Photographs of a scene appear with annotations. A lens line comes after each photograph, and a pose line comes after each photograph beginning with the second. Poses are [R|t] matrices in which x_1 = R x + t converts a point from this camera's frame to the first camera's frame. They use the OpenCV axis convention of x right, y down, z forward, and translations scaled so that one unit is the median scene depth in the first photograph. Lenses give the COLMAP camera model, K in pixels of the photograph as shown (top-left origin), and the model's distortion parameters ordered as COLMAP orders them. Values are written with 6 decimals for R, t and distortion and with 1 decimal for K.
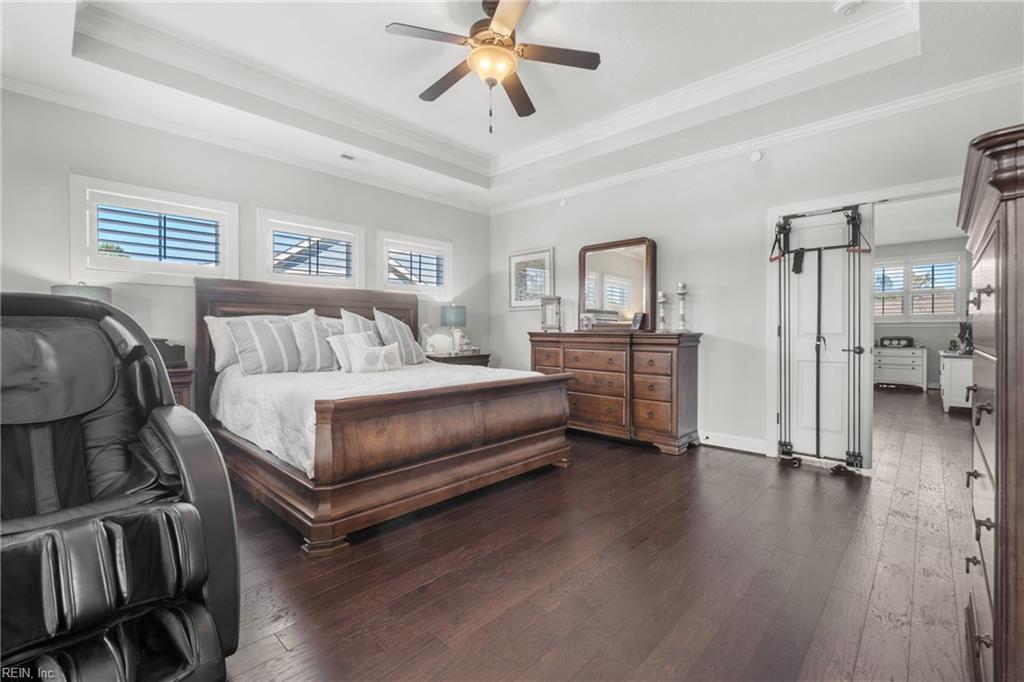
lens RADIAL K [[444.6, 0, 514.7], [0, 444.6, 334.9], [0, 0, 1]] dist [-0.000212, 0.000030]
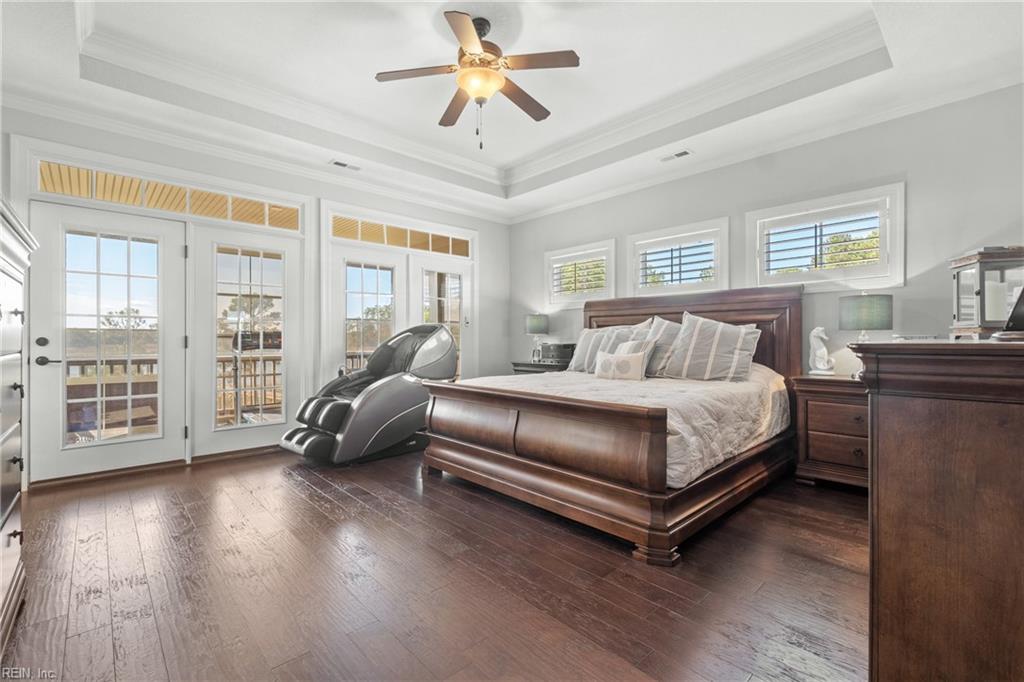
lens RADIAL K [[442.7, 0, 476.9], [0, 442.7, 340.4], [0, 0, 1]] dist [-0.000880, -0.000103]
pose [[-0.098155, 0.002471, -0.995168, 0.949935], [-0.005510, 0.999980, 0.003026, -0.008520], [0.995156, 0.005780, -0.098139, 1.055356]]
